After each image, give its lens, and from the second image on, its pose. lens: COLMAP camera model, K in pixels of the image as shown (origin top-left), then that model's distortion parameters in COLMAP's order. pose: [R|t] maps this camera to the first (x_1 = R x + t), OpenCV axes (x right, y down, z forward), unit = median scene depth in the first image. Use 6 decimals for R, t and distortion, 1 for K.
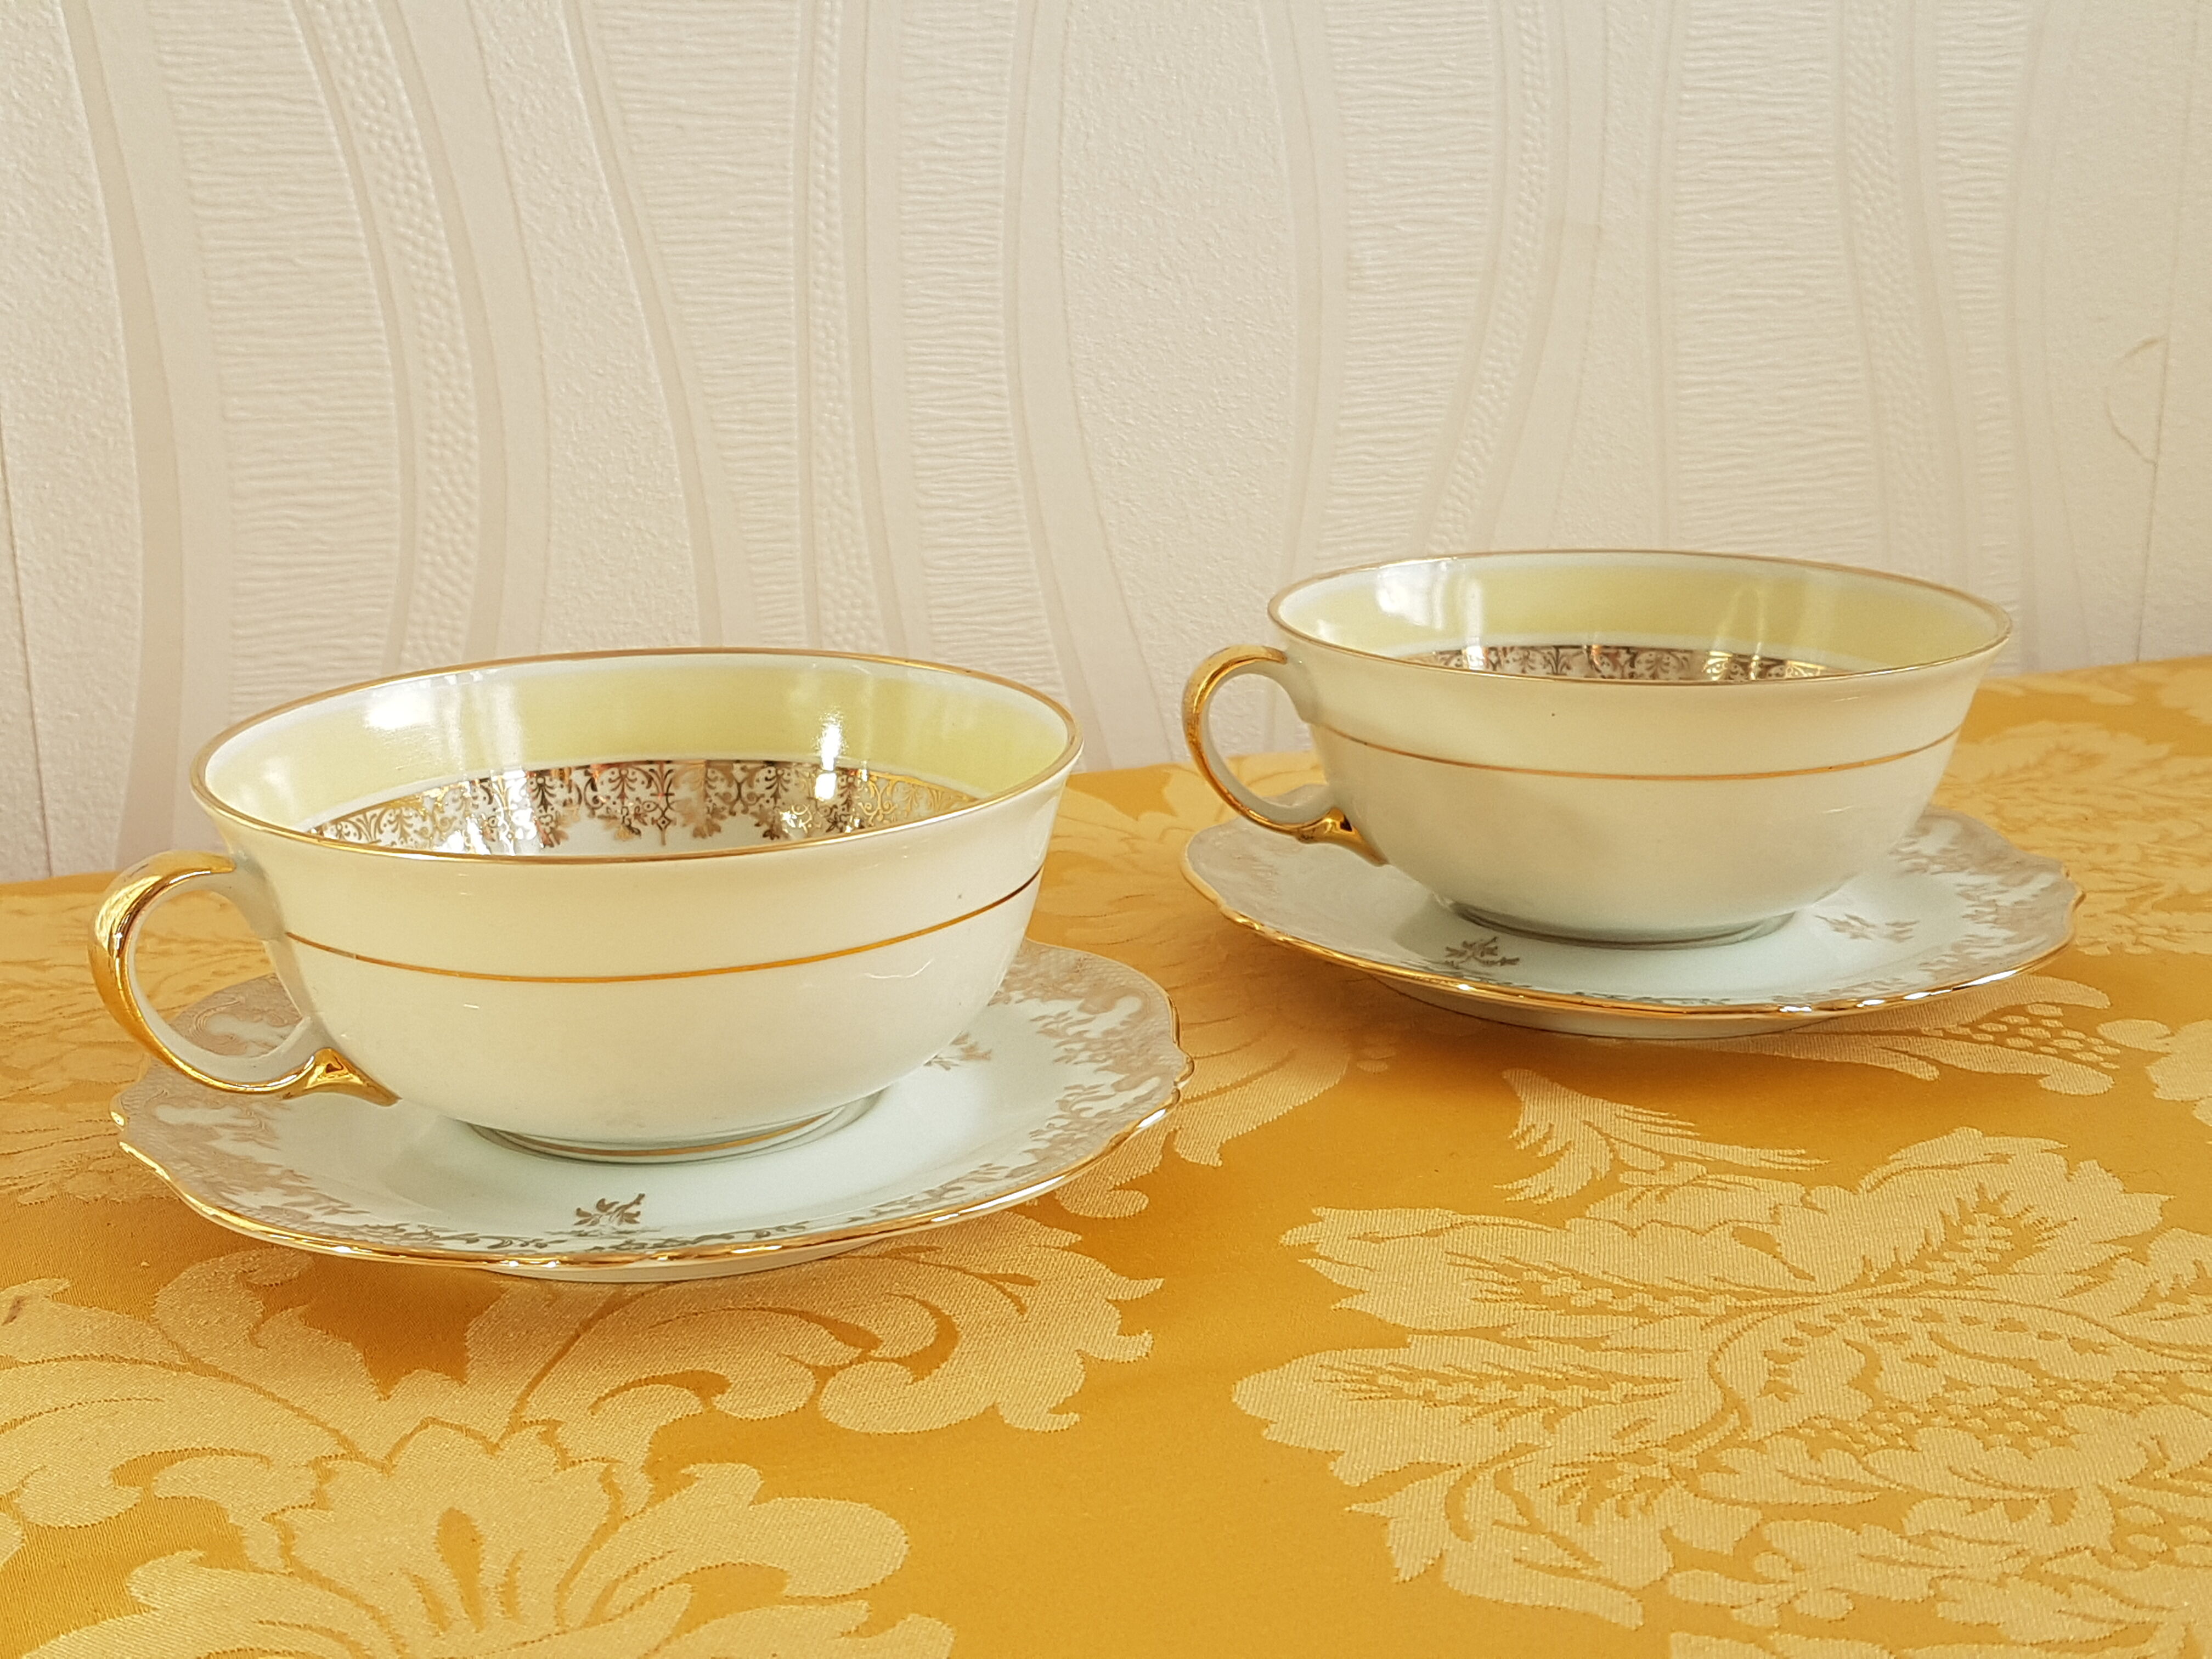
lens RADIAL K [[2642.0, 0, 1029.2], [0, 2642.0, 826.5], [0, 0, 1]] dist [0.267942, -0.687628]
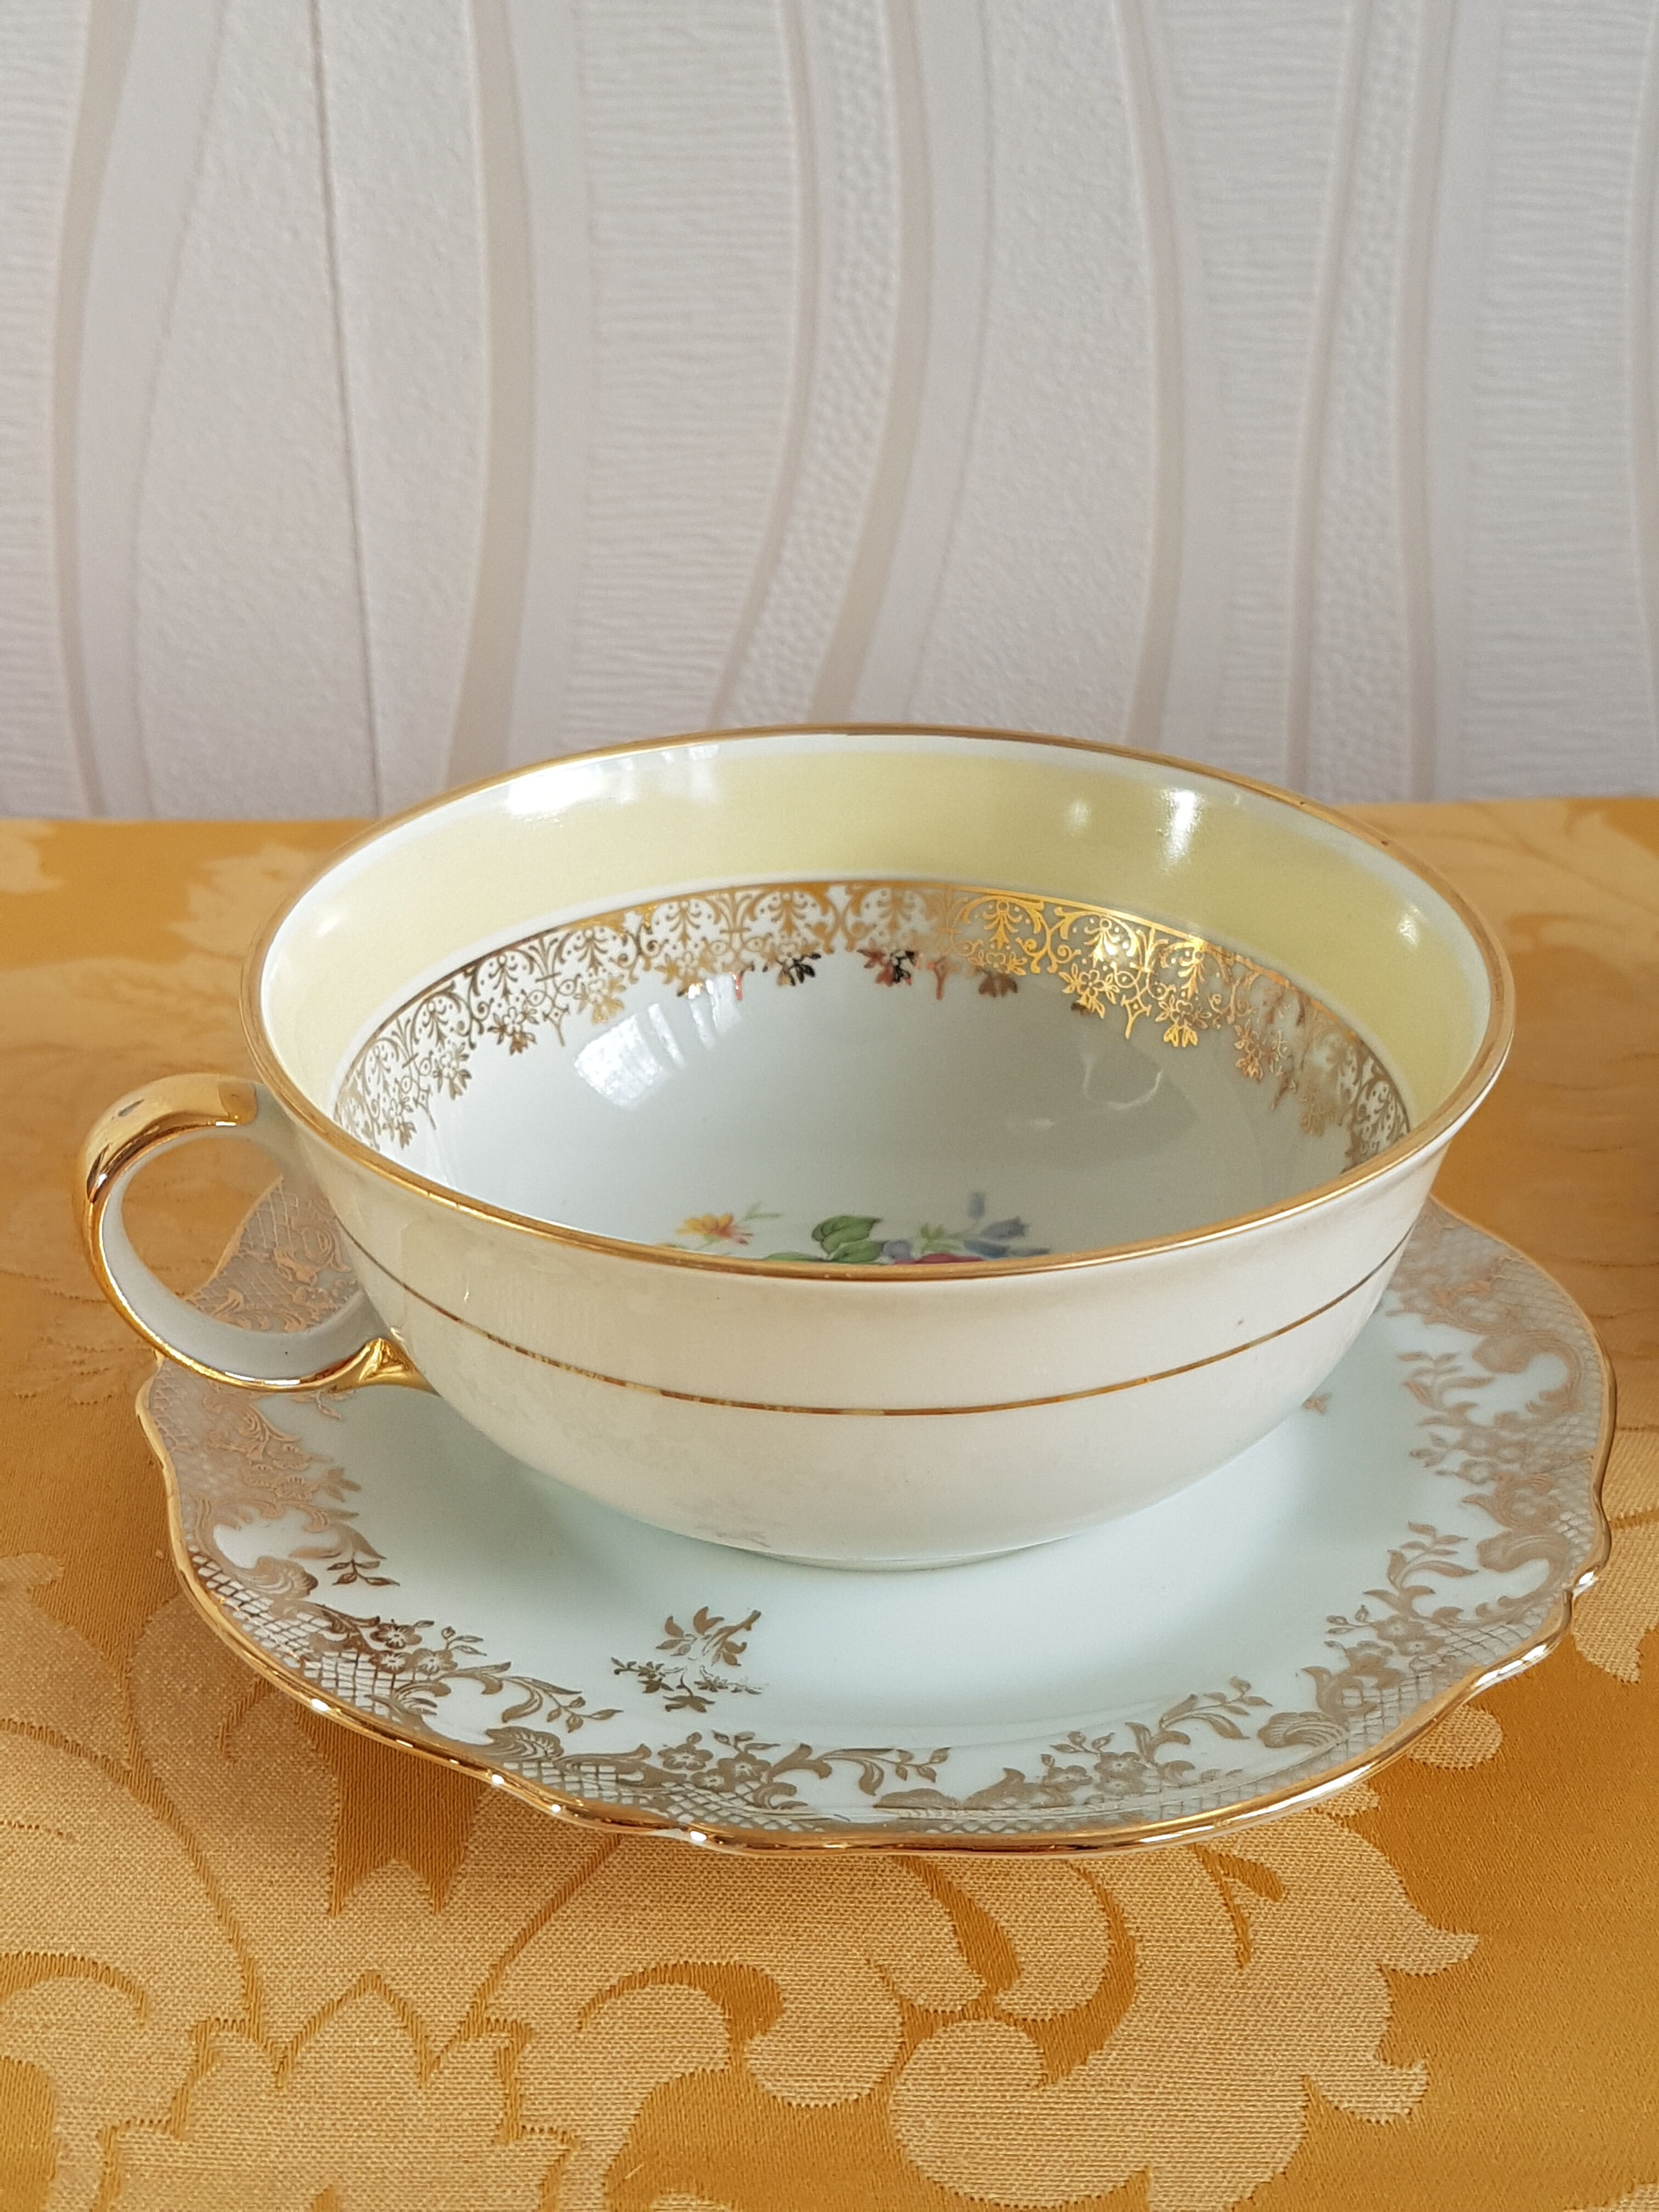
lens RADIAL K [[2642.0, 0, 799.7], [0, 2642.0, 1058.2], [0, 0, 1]] dist [0.267942, -0.687628]
pose [[0.943053, 0.163654, -0.289600, 0.030051], [-0.094280, 0.966405, 0.239108, -0.108775], [0.319002, -0.198188, 0.926801, 0.220583]]
